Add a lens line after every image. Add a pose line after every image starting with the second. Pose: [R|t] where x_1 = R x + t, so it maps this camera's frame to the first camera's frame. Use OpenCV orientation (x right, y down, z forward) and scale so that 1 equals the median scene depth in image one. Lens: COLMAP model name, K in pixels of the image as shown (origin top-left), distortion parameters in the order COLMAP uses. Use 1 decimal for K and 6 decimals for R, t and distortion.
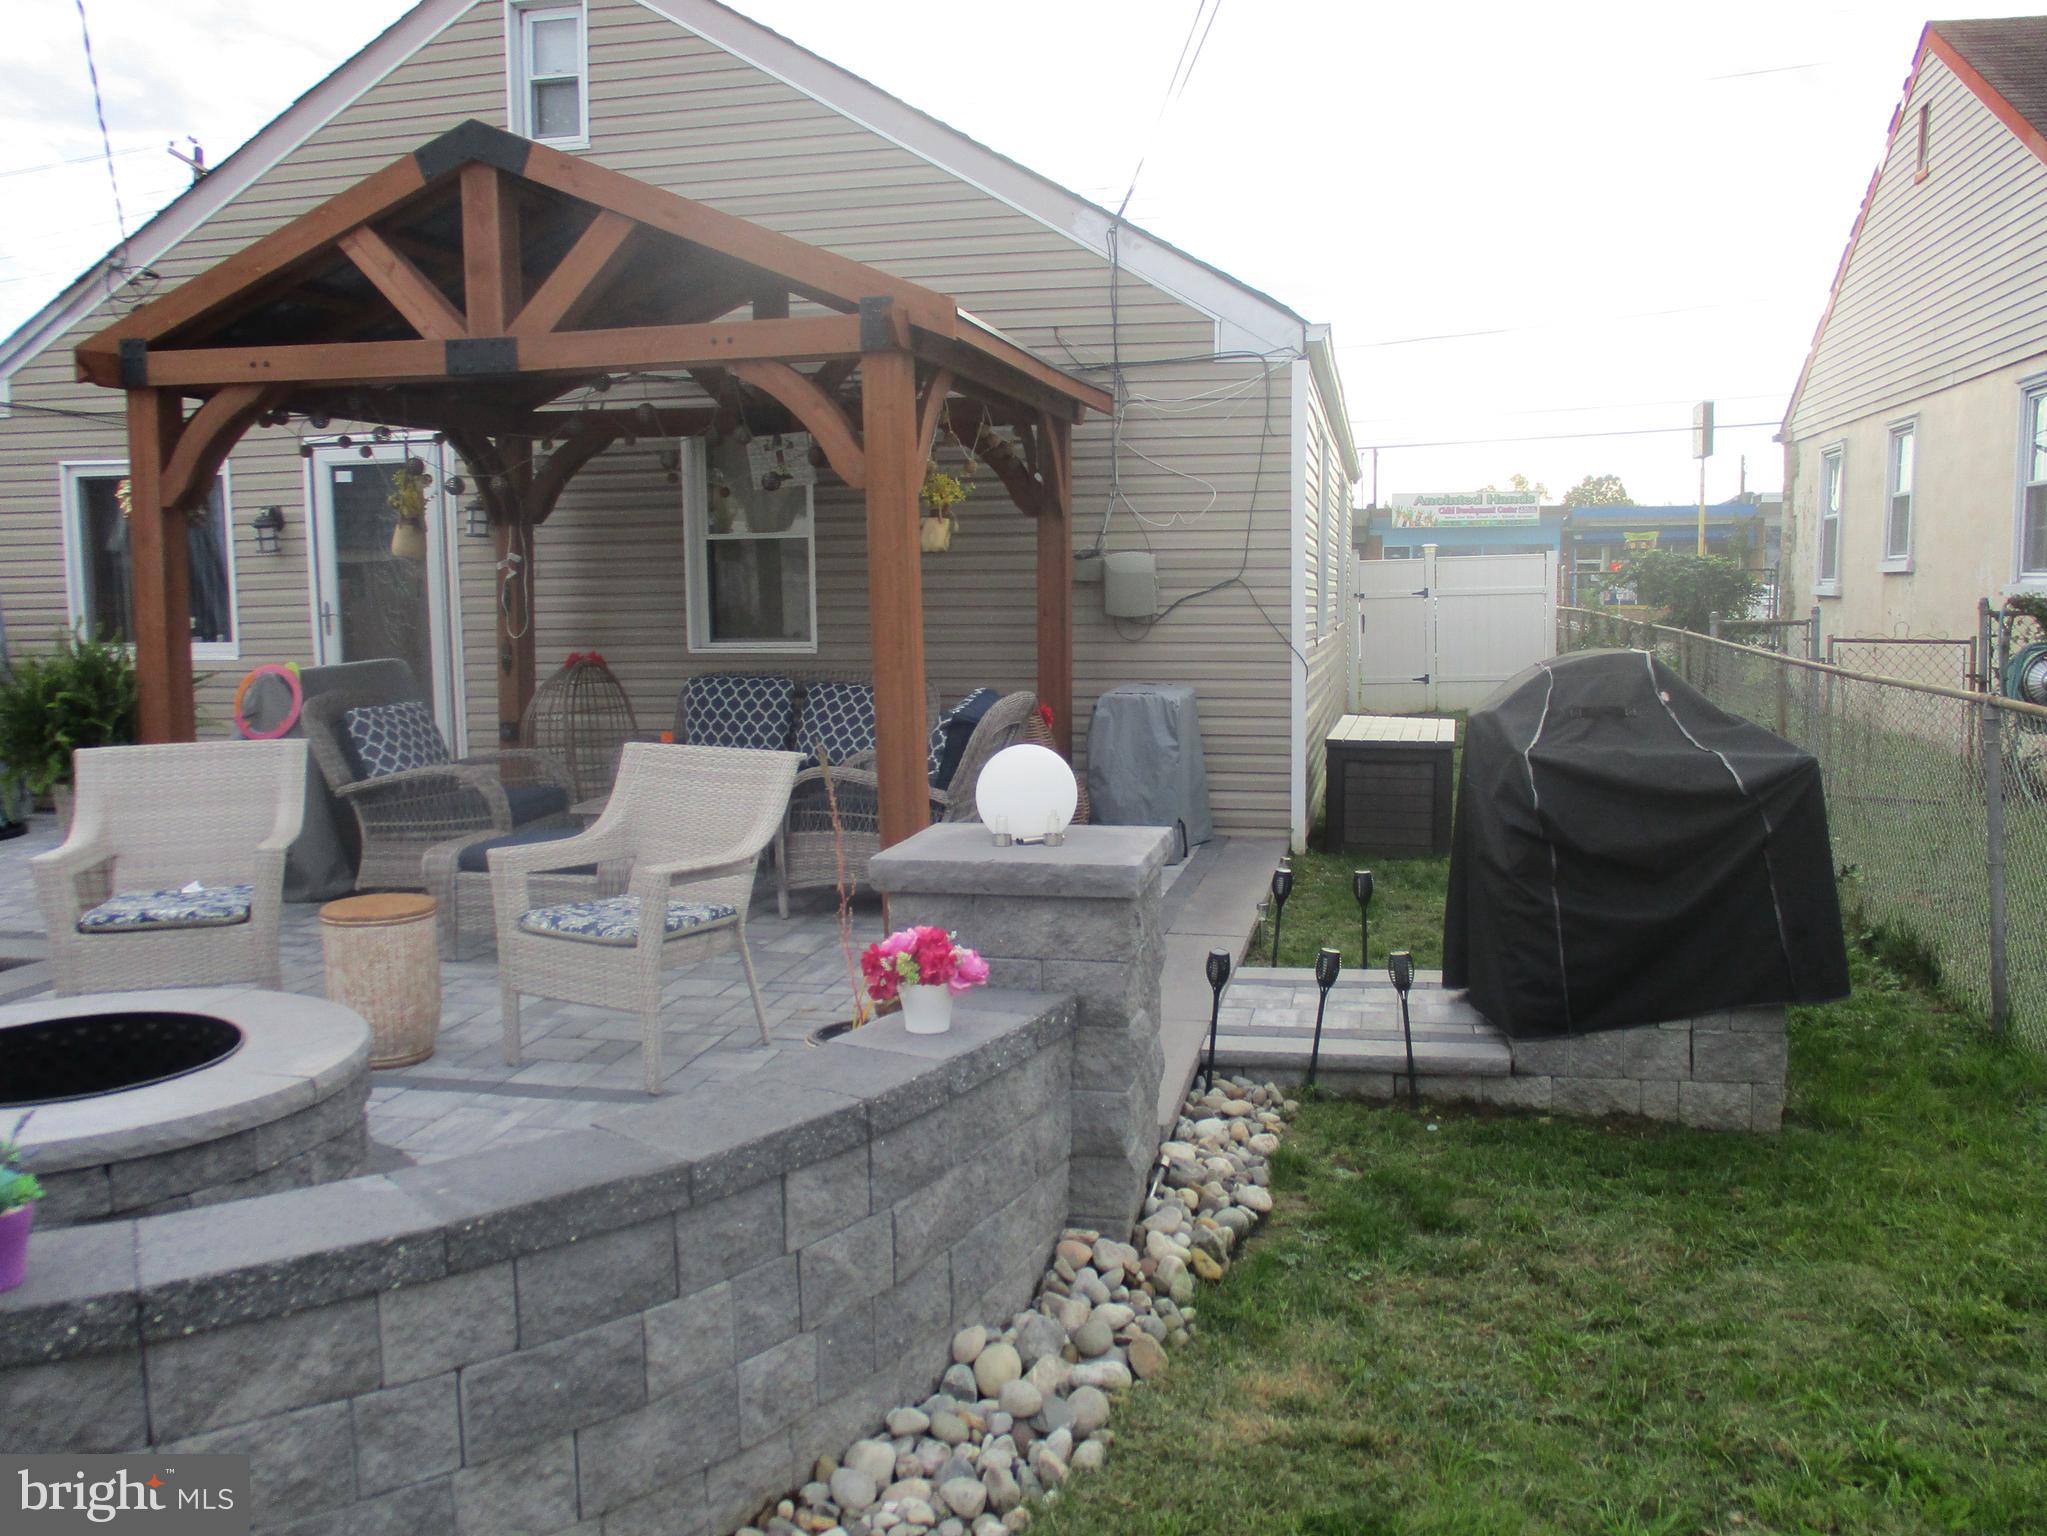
lens RADIAL K [[1704.2, 0, 1023.5], [0, 1704.2, 768.0], [0, 0, 1]] dist [-0.041437, 0.019618]
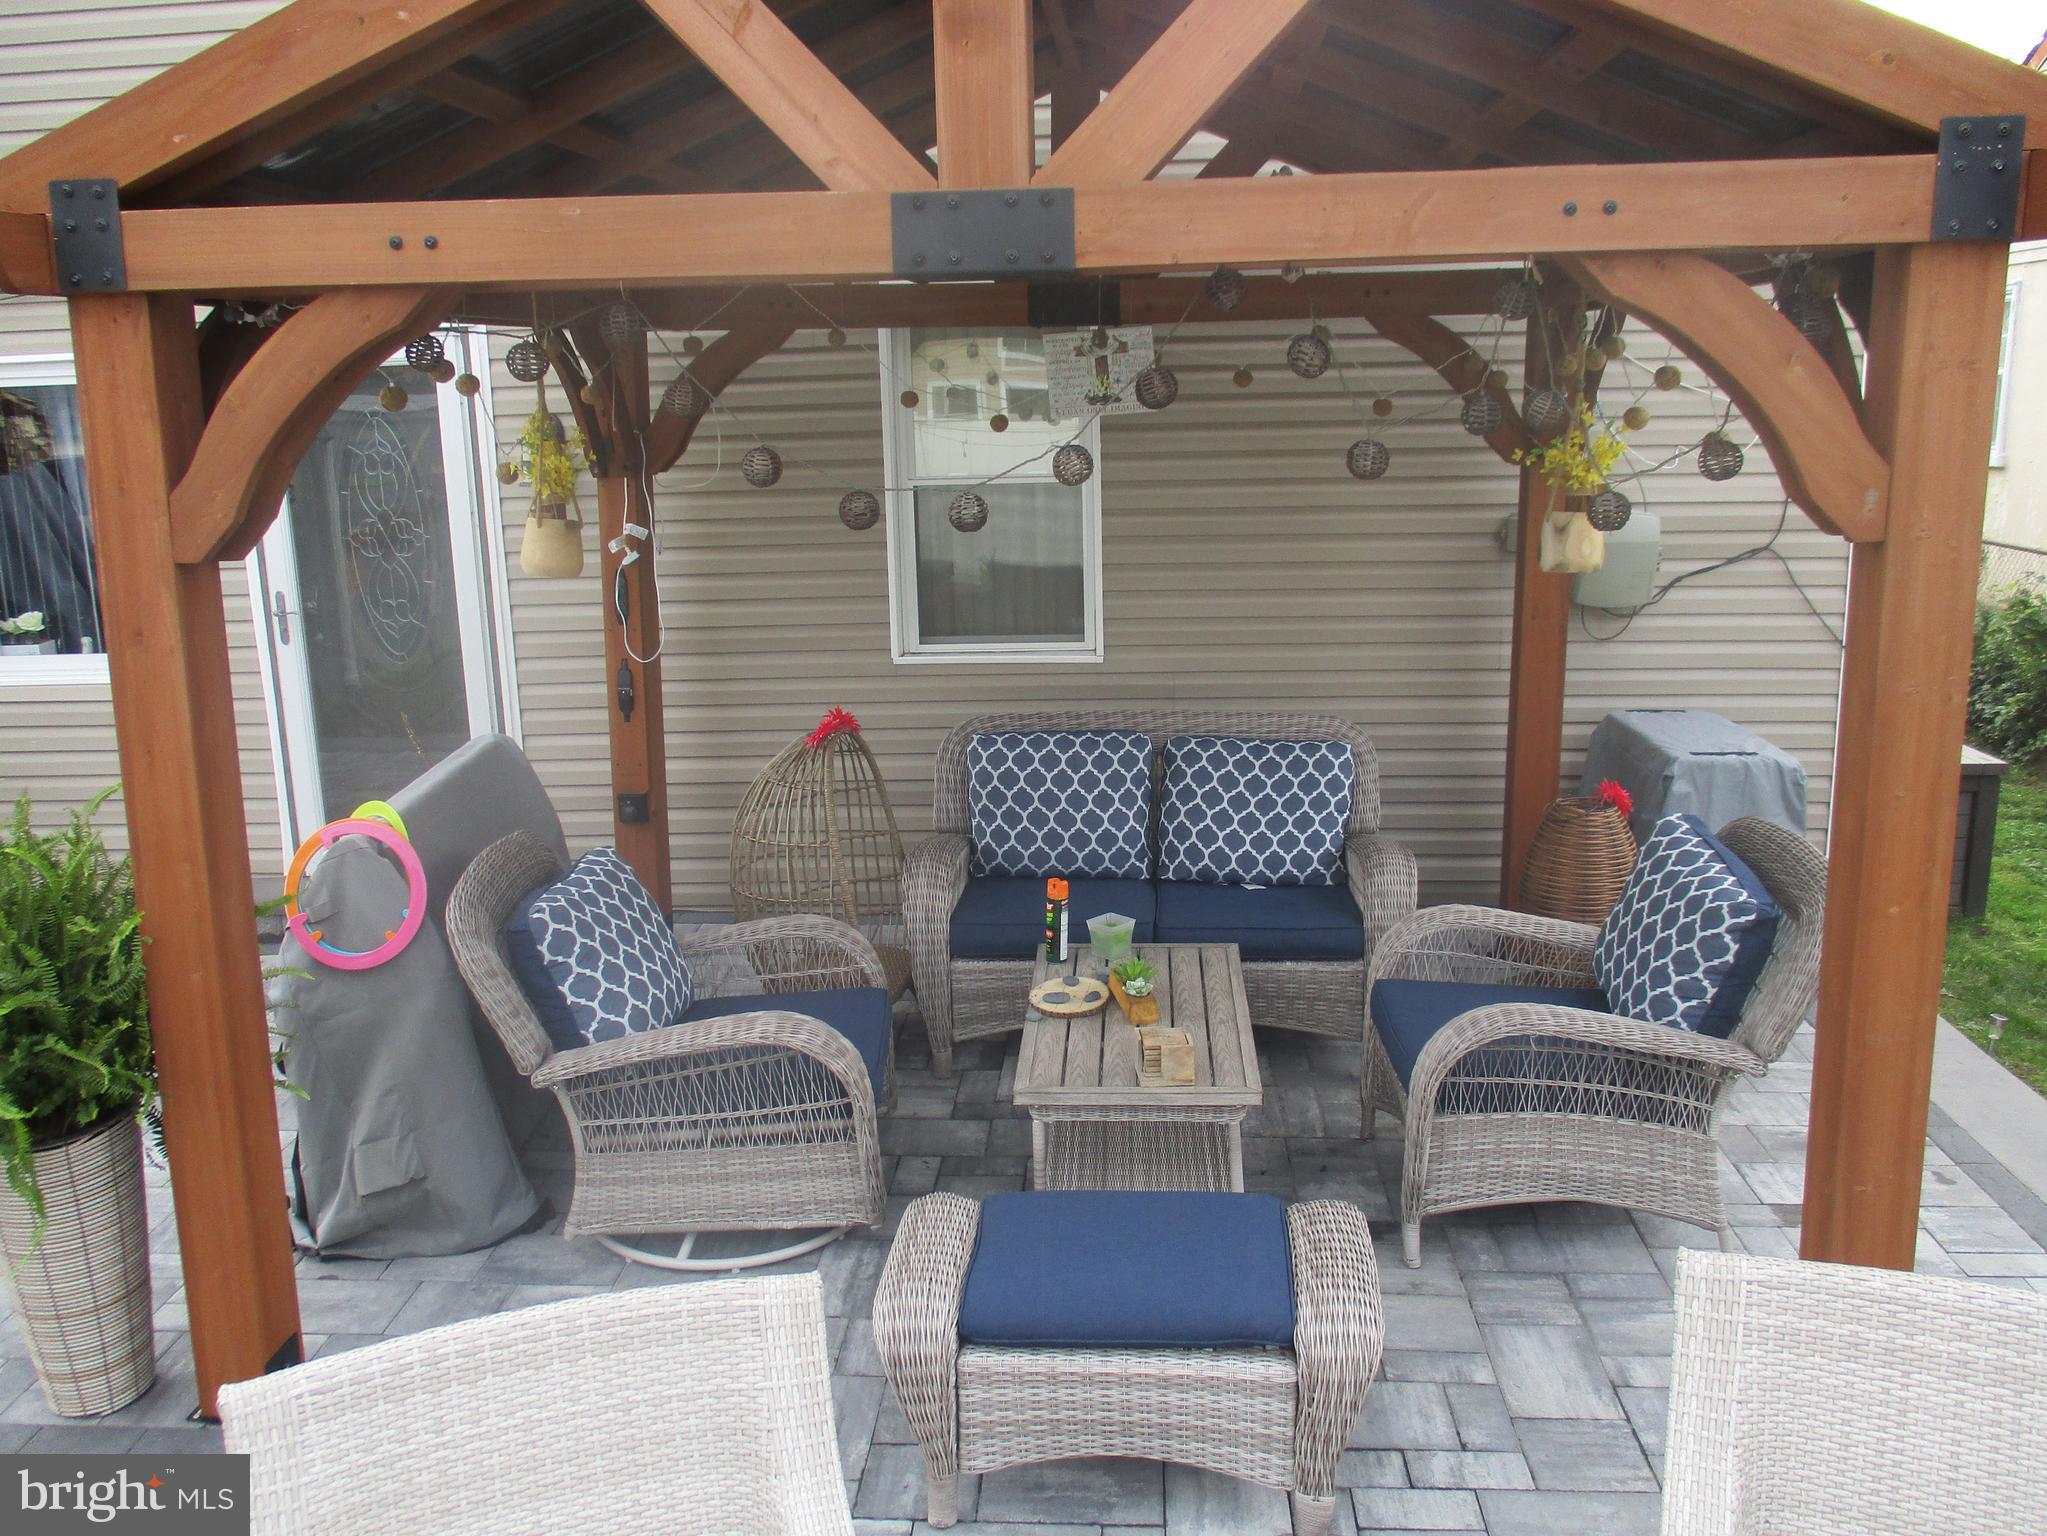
lens RADIAL K [[1700.9, 0, 1020.1], [0, 1700.9, 770.7], [0, 0, 1]] dist [-0.035773, 0.018016]
pose [[0.988955, -0.044378, 0.141415, -0.261003], [0.028508, 0.993261, 0.112340, -0.106202], [-0.145448, -0.107068, 0.983555, 0.381686]]
